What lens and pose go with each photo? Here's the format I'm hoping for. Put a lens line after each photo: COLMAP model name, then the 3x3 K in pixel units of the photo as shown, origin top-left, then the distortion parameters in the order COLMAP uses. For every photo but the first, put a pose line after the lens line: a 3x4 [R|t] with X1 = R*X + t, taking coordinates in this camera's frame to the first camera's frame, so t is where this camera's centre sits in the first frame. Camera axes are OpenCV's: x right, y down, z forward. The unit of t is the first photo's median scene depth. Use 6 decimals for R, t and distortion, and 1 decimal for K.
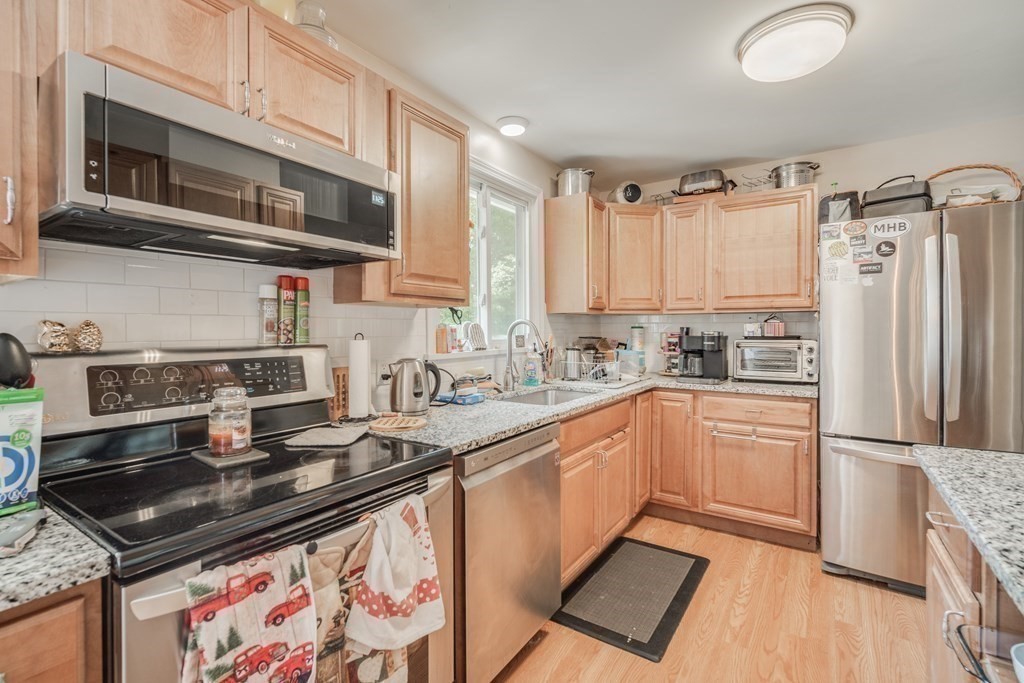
lens RADIAL K [[470.2, 0, 511.0], [0, 470.2, 333.3], [0, 0, 1]] dist [0.001625, -0.000873]
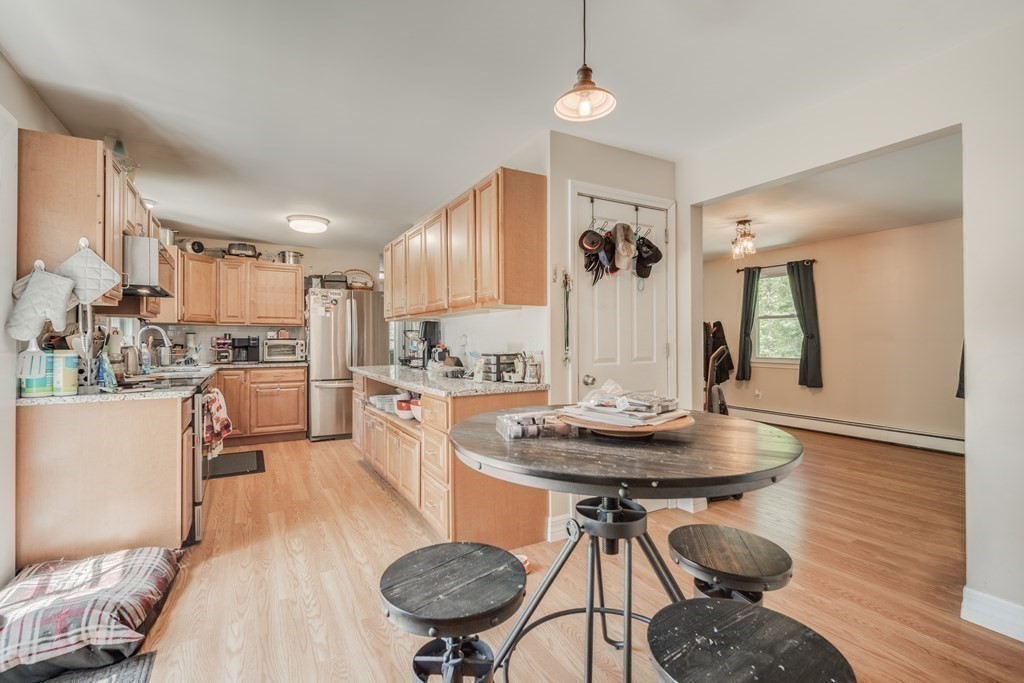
lens RADIAL K [[470.2, 0, 511.1], [0, 470.2, 338.8], [0, 0, 1]] dist [0.001625, -0.000873]
pose [[0.440077, 0.004582, 0.897948, -0.785132], [0.002893, 0.999975, -0.006520, 0.023145], [-0.897955, 0.005467, 0.440053, -0.713627]]
